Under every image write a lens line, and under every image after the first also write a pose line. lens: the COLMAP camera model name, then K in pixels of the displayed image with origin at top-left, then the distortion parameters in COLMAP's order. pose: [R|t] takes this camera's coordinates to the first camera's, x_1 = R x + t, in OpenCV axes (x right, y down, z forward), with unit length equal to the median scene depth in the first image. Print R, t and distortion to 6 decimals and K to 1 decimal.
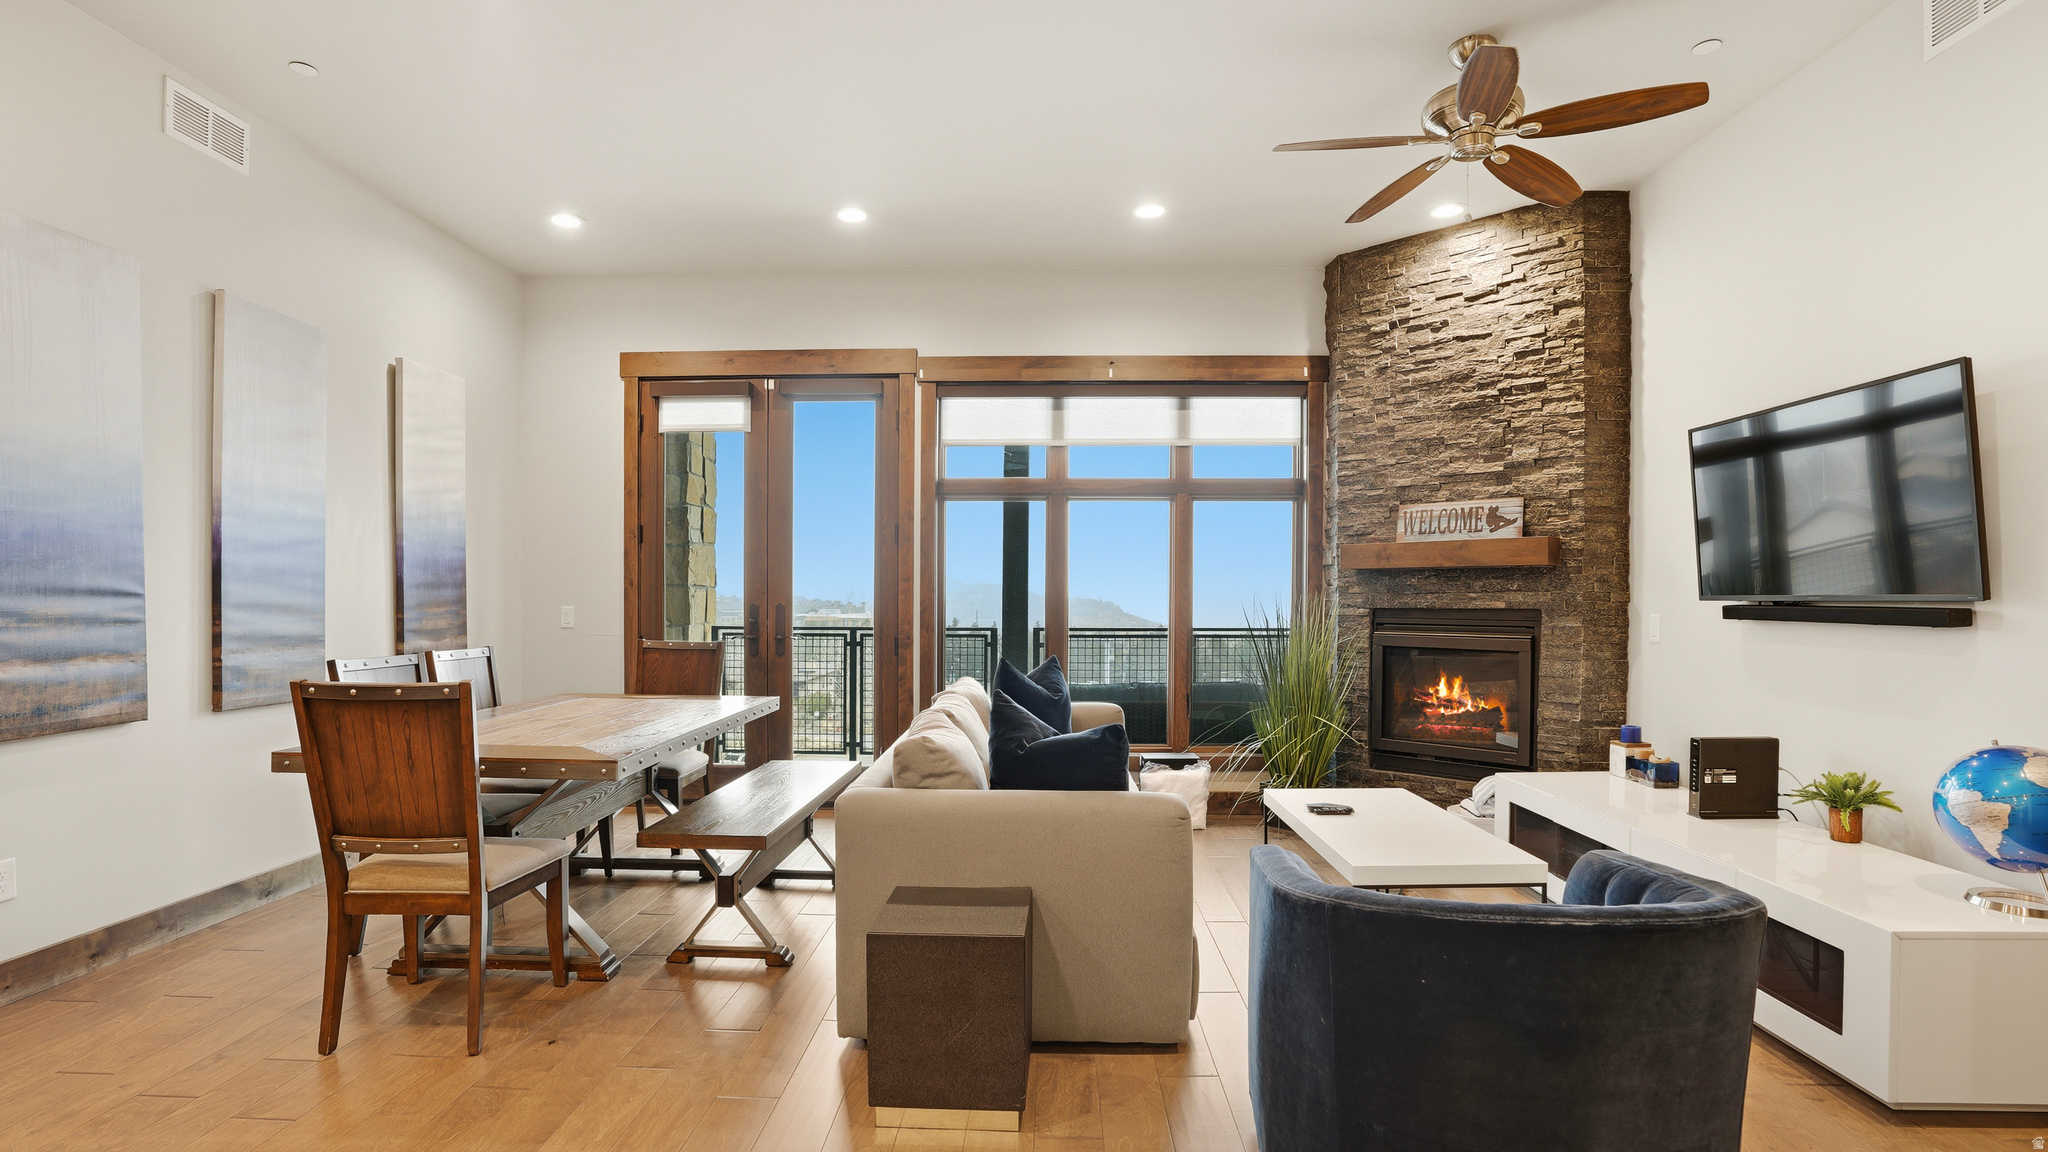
lens RADIAL K [[970.6, 0, 1014.6], [0, 970.6, 616.2], [0, 0, 1]] dist [-0.072135, 0.030315]
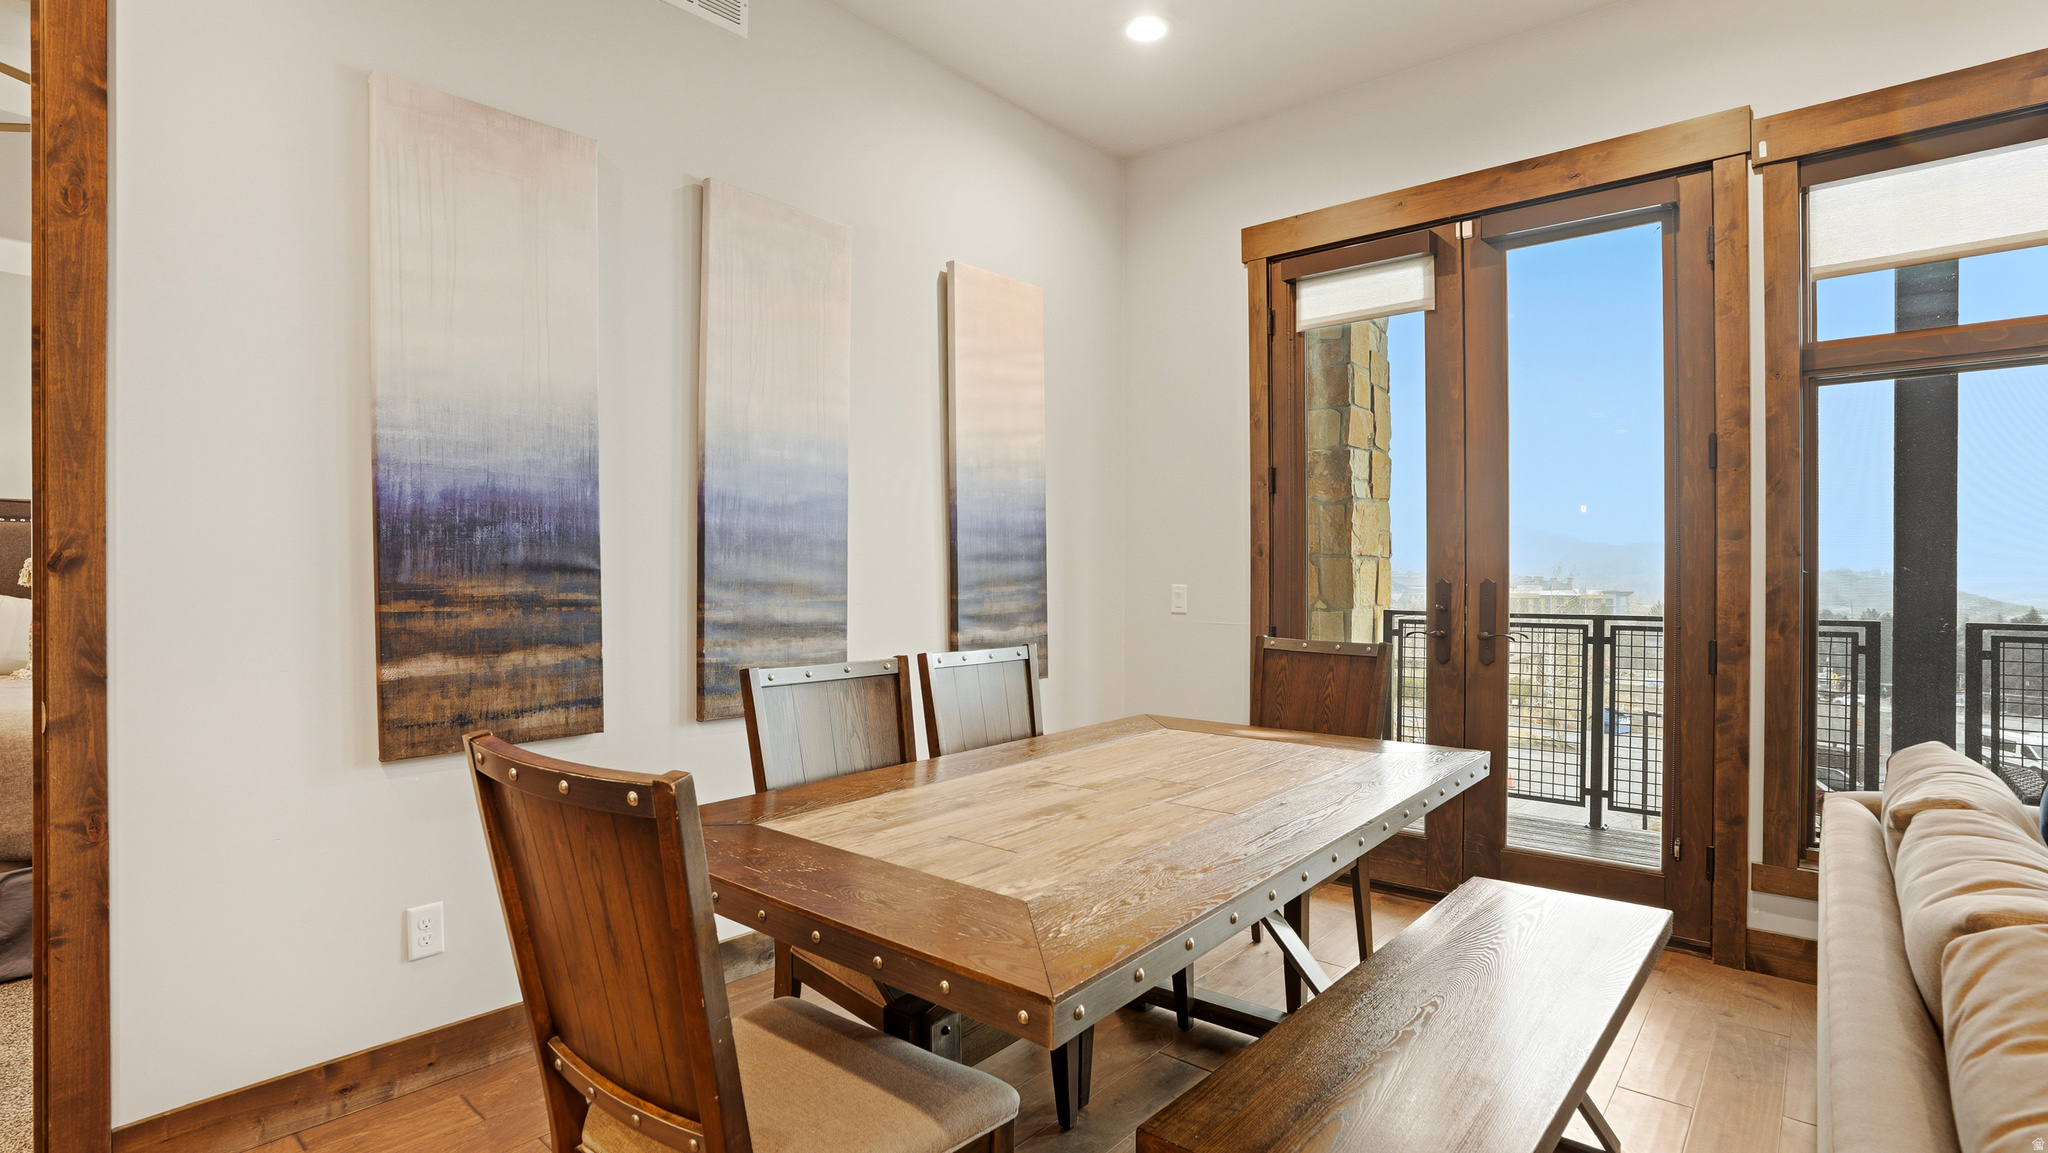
lens RADIAL K [[970.1, 0, 1024.0], [0, 970.1, 576.5], [0, 0, 1]] dist [-0.072068, 0.030752]
pose [[0.779753, -0.003836, -0.626076, -0.110113], [-0.006136, 0.999886, -0.013769, -0.006139], [0.626057, 0.014578, 0.779641, 0.409588]]
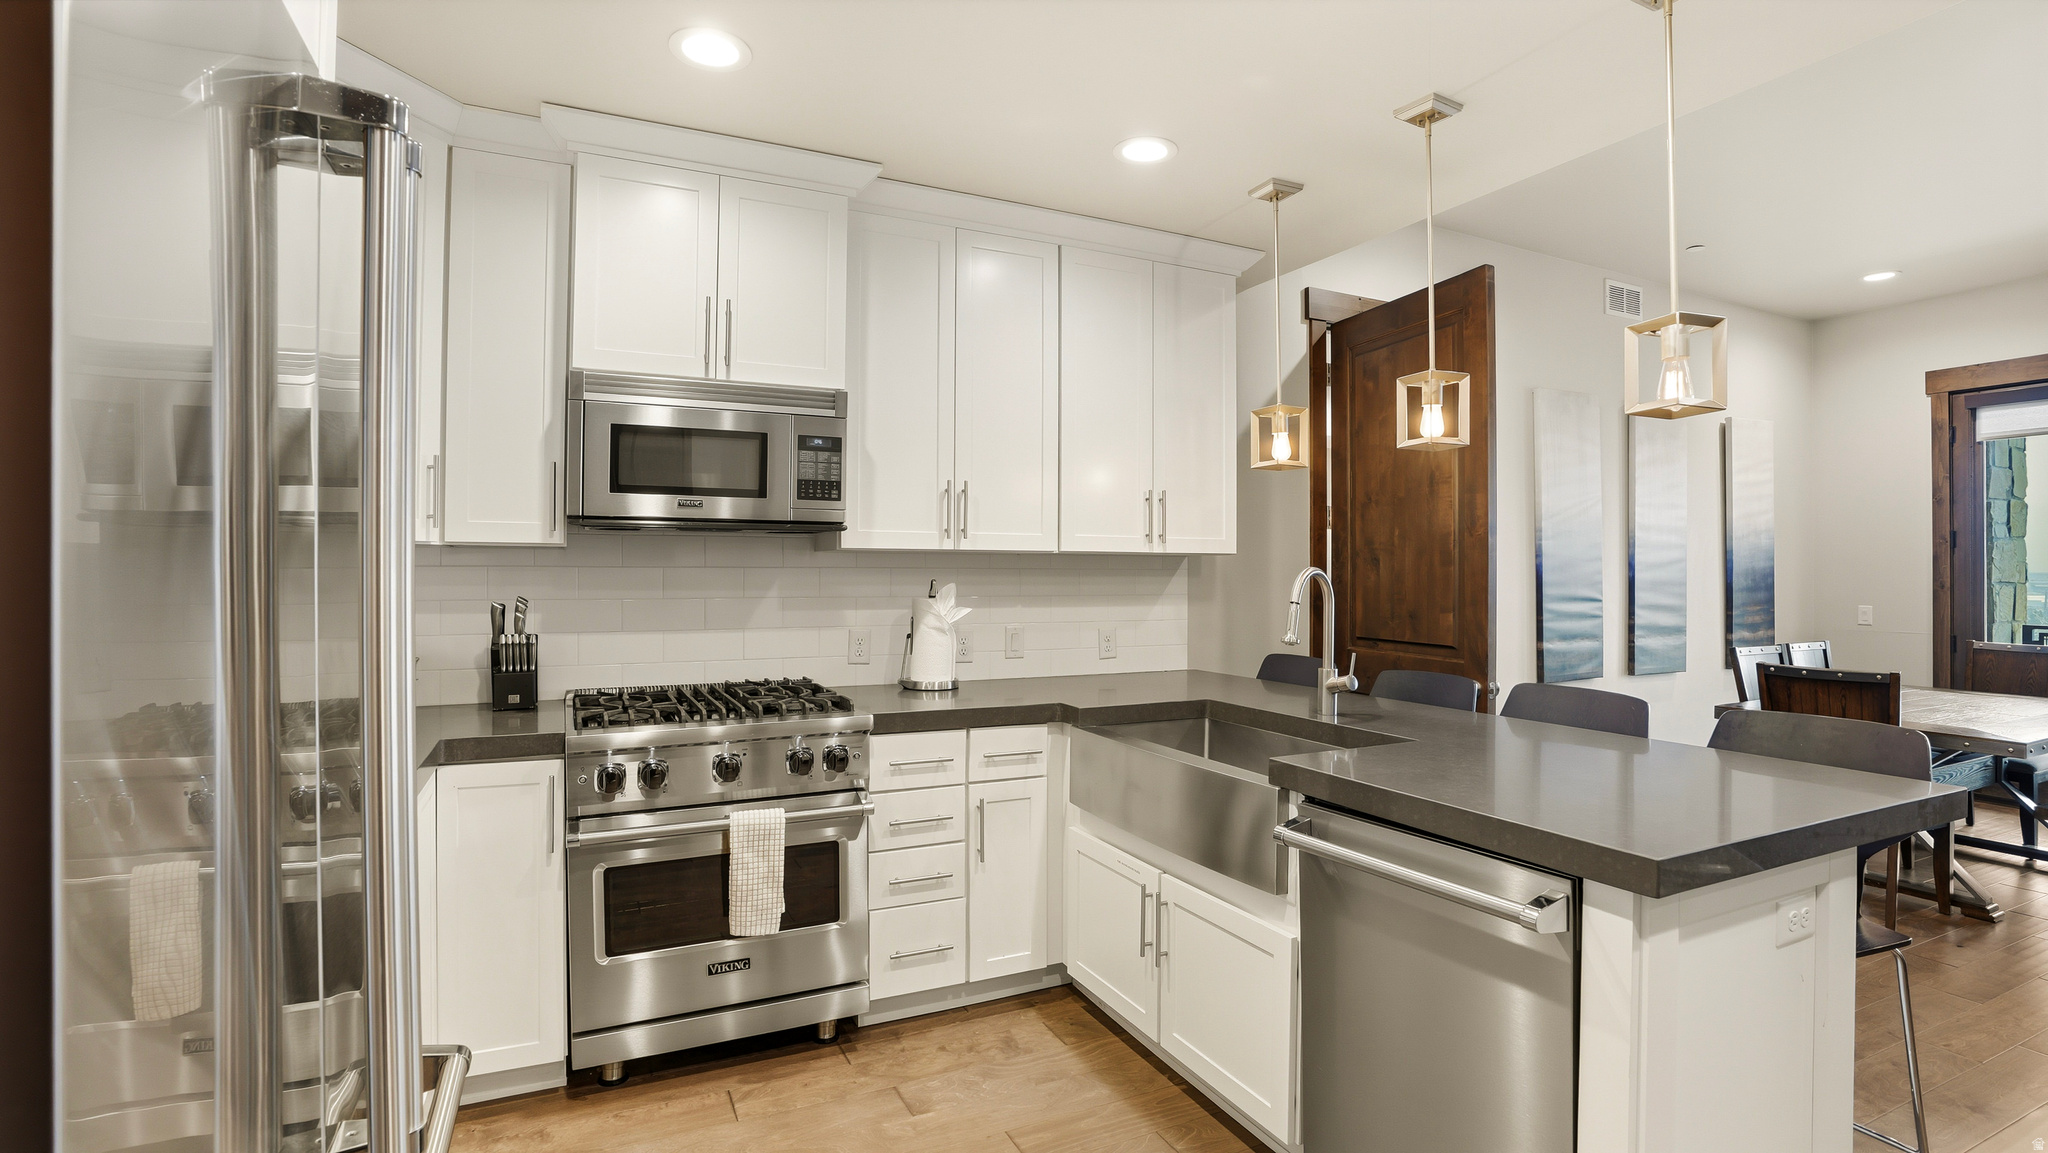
lens RADIAL K [[961.5, 0, 1049.4], [0, 961.5, 562.7], [0, 0, 1]] dist [-0.050854, 0.028015]
pose [[0.494123, -0.011678, -0.869314, 0.021765], [-0.015861, 0.999622, -0.022444, -0.024775], [0.869247, 0.024879, 0.493751, -0.452288]]
